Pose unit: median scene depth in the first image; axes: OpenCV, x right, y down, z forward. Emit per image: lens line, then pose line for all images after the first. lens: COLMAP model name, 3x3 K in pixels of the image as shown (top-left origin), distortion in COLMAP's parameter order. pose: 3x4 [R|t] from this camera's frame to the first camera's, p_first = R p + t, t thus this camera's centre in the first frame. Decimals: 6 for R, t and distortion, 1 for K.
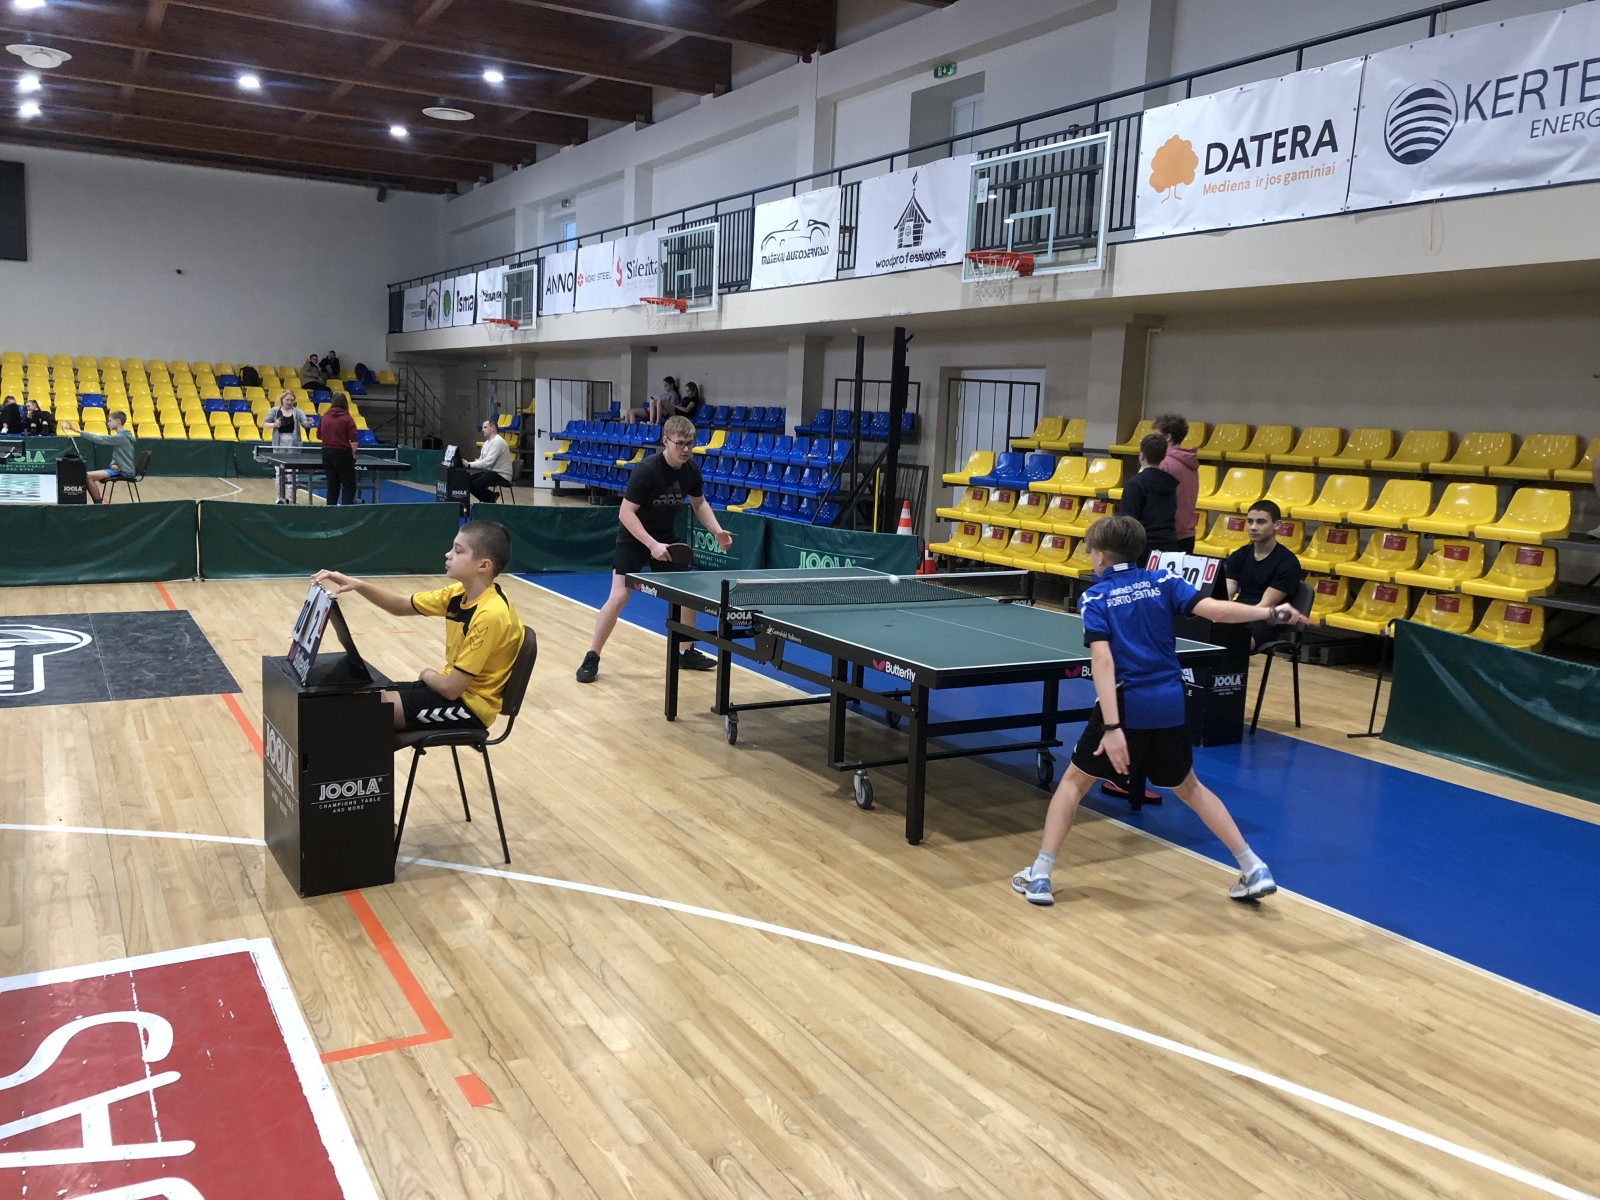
lens RADIAL K [[1326.9, 0, 795.1], [0, 1326.9, 616.6], [0, 0, 1]] dist [0.045805, -0.062114]
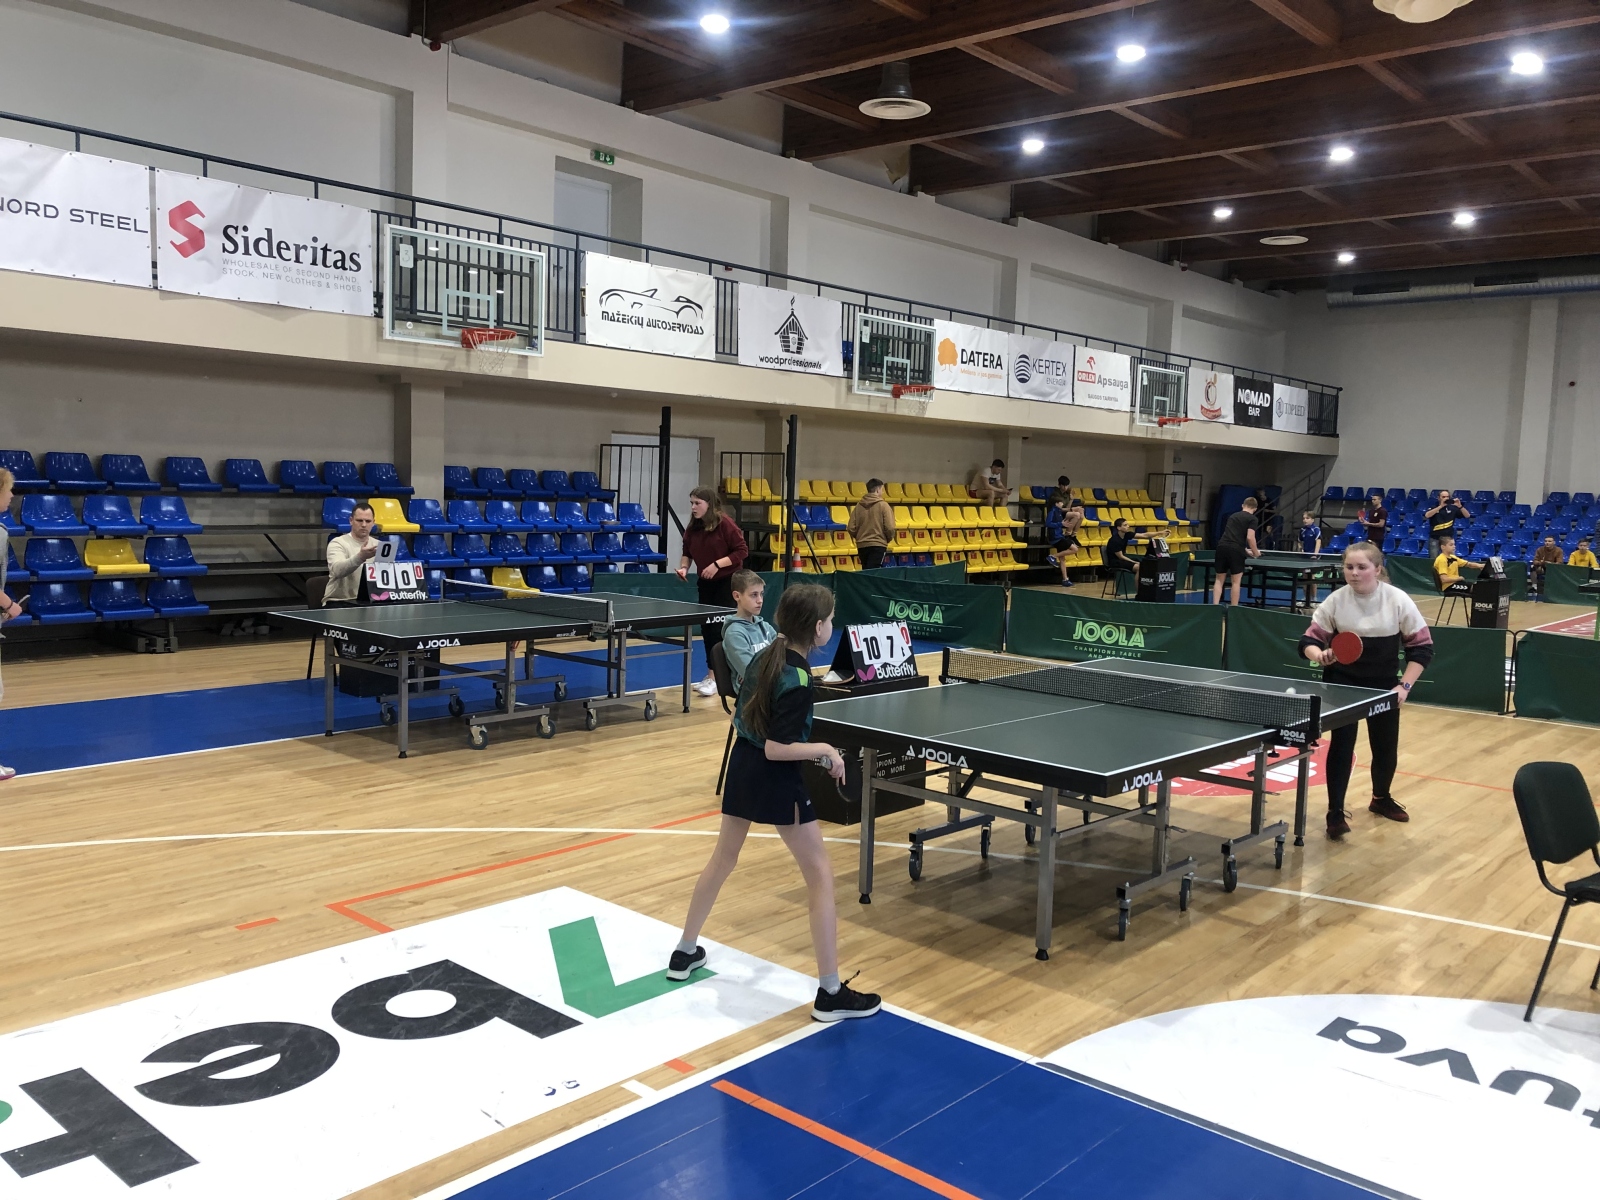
lens RADIAL K [[1326.9, 0, 795.3], [0, 1326.9, 604.3], [0, 0, 1]] dist [0.045805, -0.062114]
pose [[-0.305809, -0.133792, 0.942645, -1.130916], [0.098247, 0.980357, 0.171018, -0.256356], [-0.947010, 0.144911, -0.286658, 1.381647]]
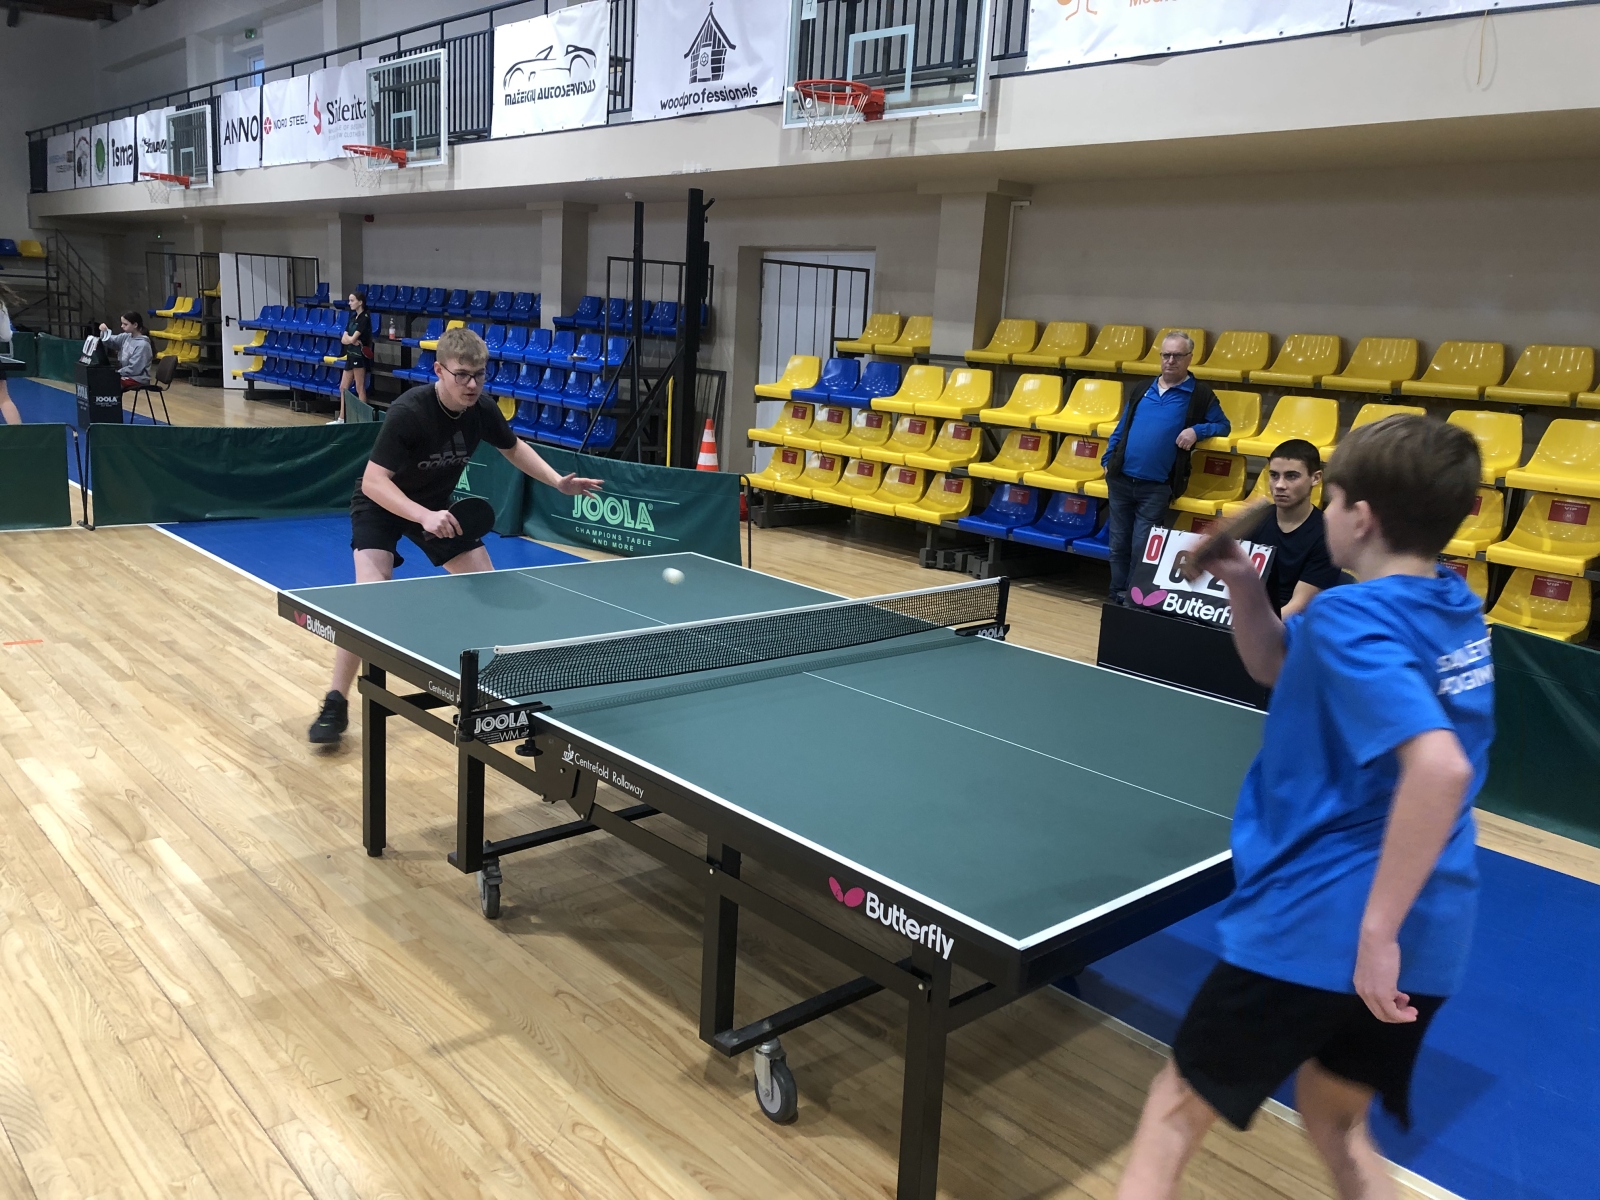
lens RADIAL K [[1326.9, 0, 807.4], [0, 1326.9, 603.6], [0, 0, 1]] dist [0.045805, -0.062114]
pose [[0.981014, -0.025140, 0.192302, -0.011045], [0.012029, 0.997541, 0.069046, -0.032866], [-0.193565, -0.065422, 0.978904, 0.224503]]
